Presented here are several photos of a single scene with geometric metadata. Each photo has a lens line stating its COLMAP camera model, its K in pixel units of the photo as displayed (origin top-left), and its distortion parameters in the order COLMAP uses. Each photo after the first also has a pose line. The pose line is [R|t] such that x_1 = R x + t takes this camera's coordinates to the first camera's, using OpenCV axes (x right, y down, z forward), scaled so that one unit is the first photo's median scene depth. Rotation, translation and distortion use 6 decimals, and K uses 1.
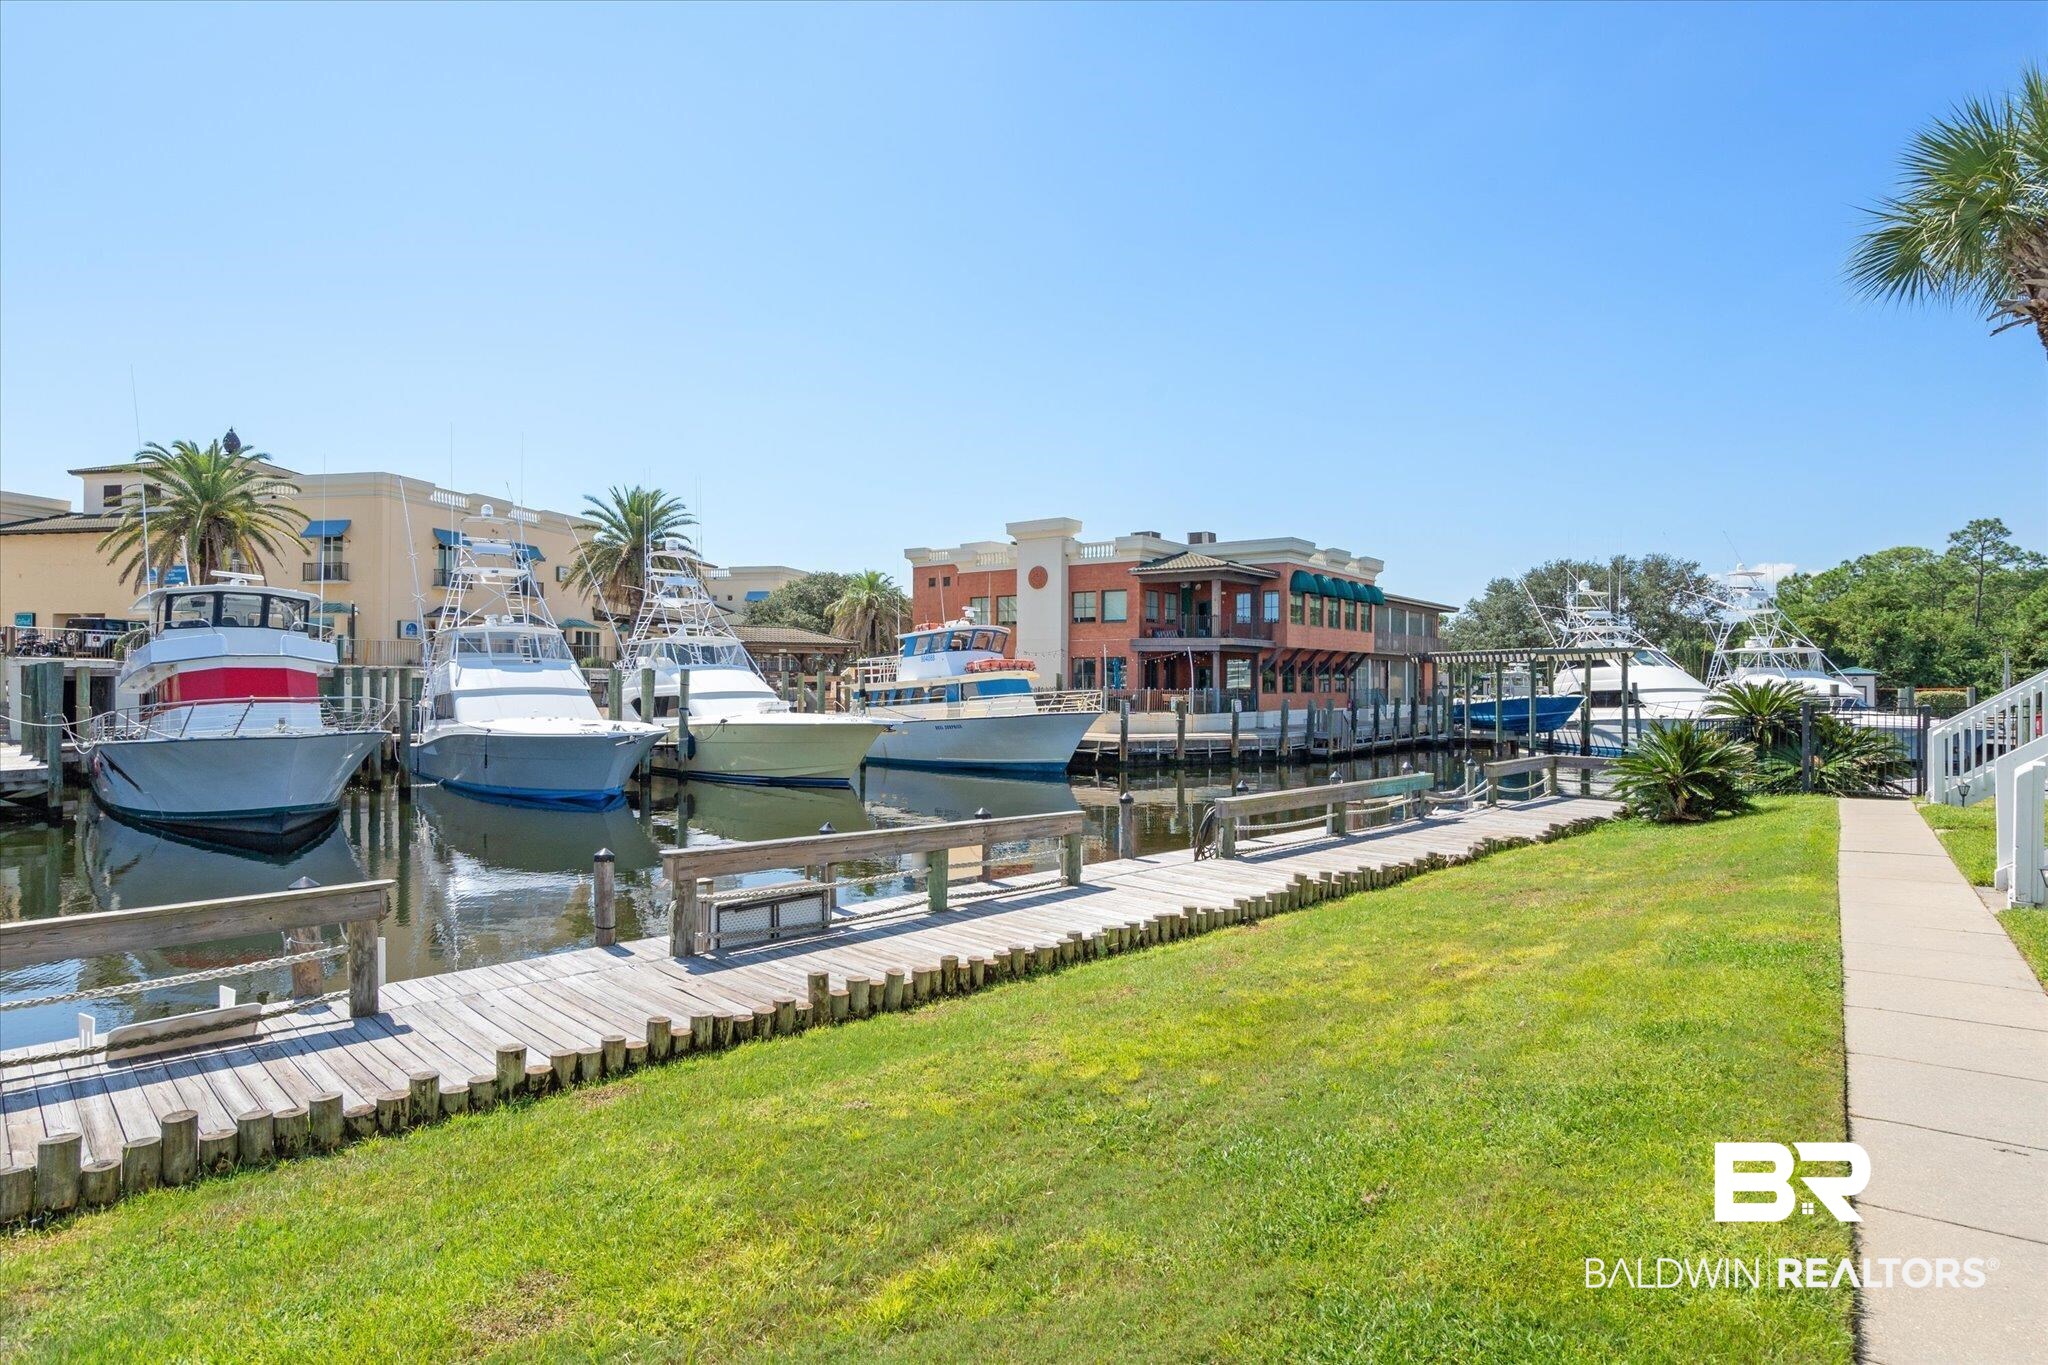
lens RADIAL K [[1061.3, 0, 1022.5], [0, 1061.3, 649.2], [0, 0, 1]] dist [0.001702, 0.001507]
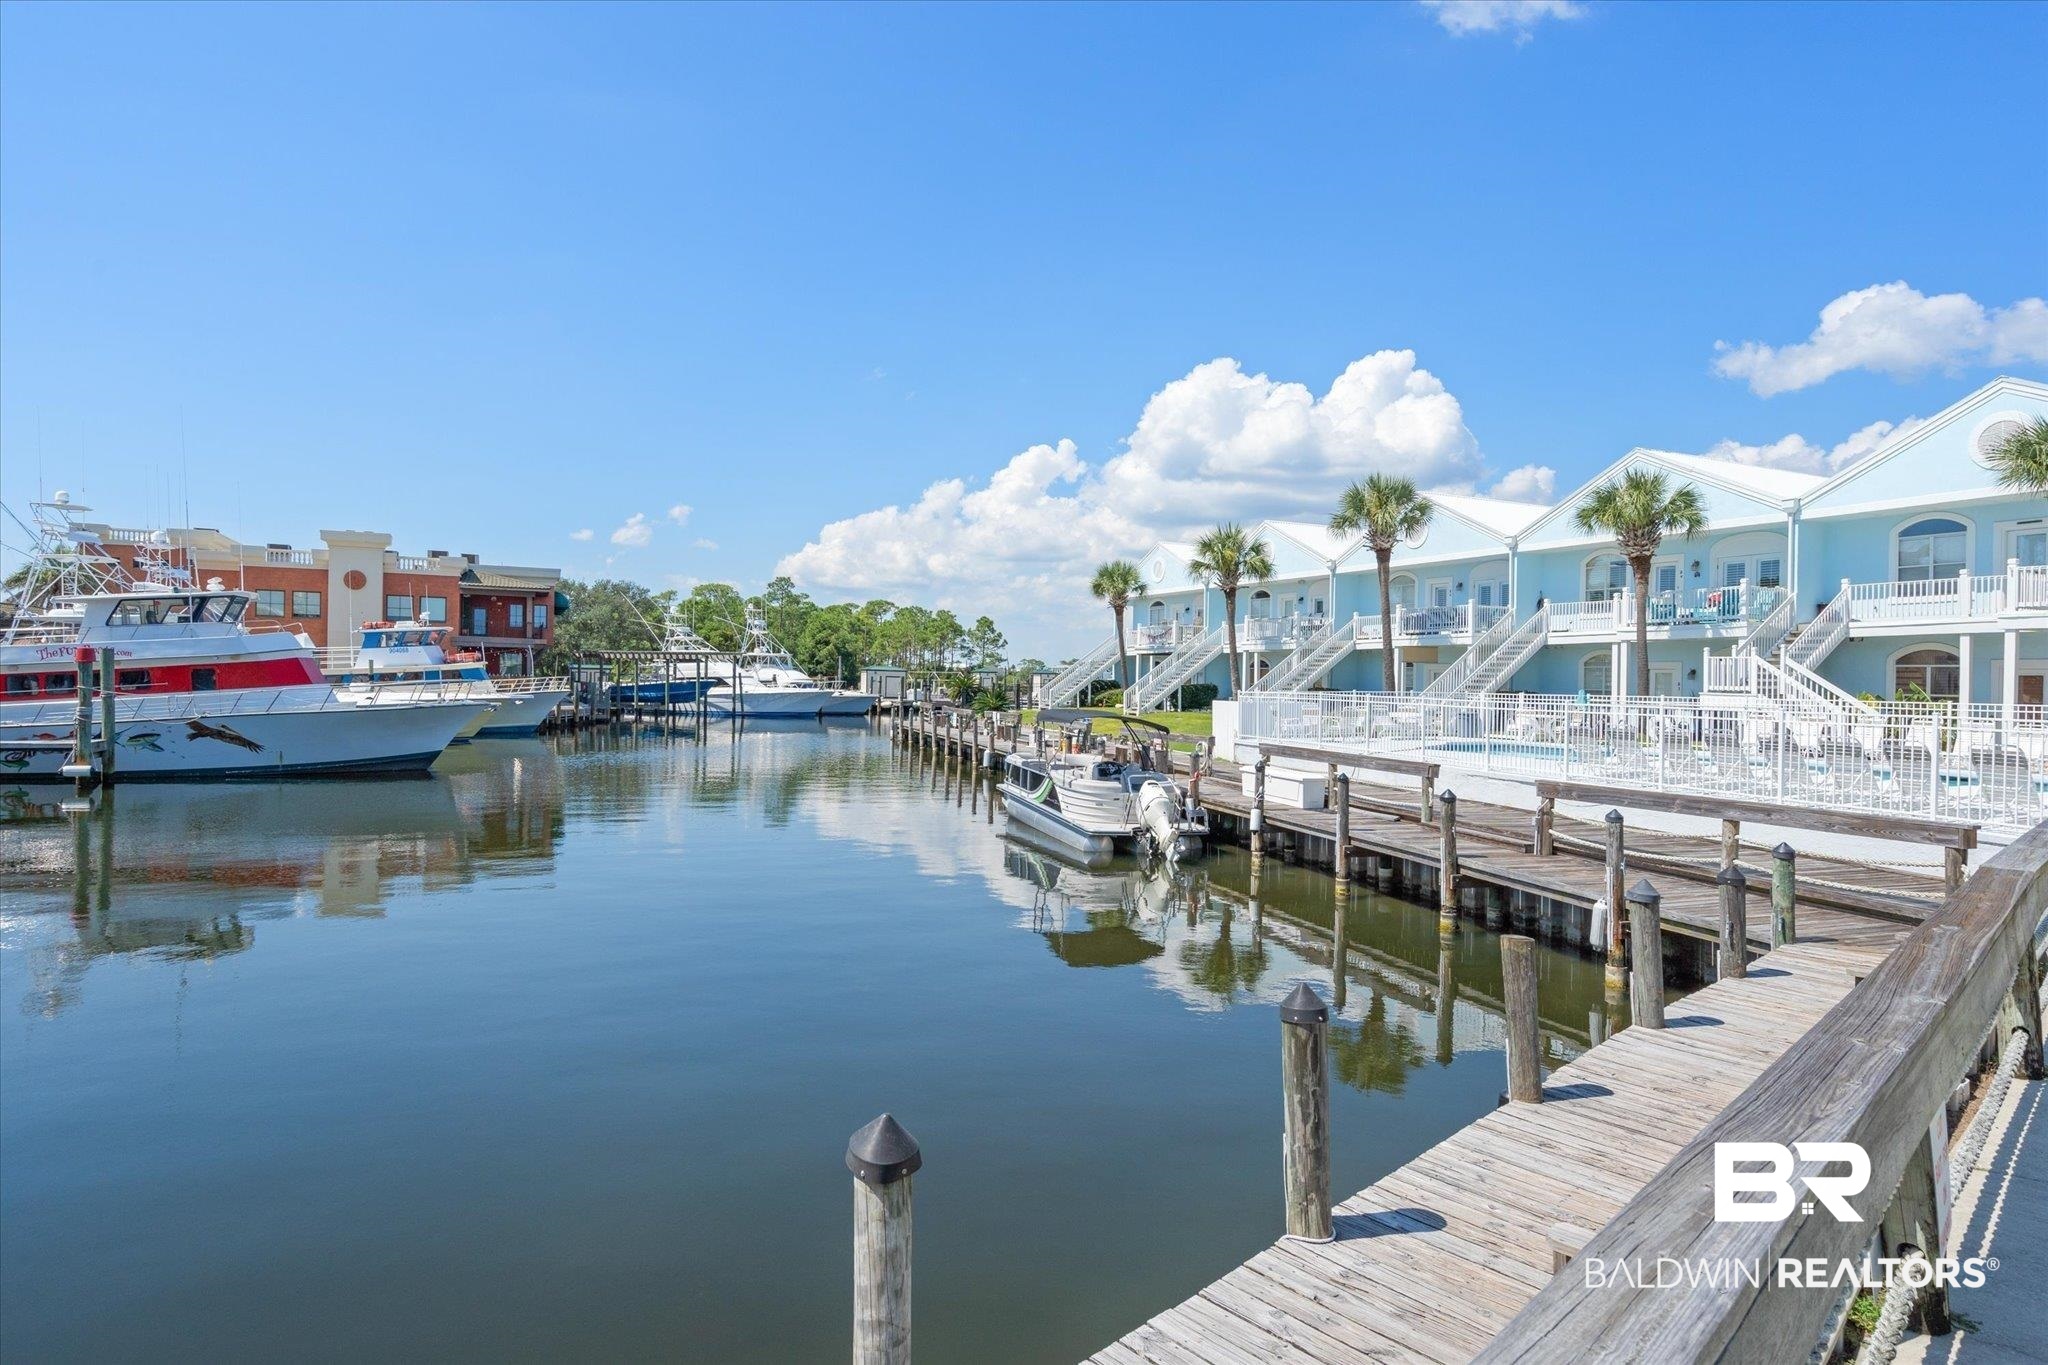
lens RADIAL K [[934.6, 0, 1024.0], [0, 934.6, 682.5], [0, 0, 1]] dist [-0.006022, 0.000320]
pose [[0.487959, -0.002414, 0.872863, -0.519889], [-0.034366, 0.999168, 0.021975, -0.002722], [-0.872190, -0.040719, 0.487470, -0.143921]]
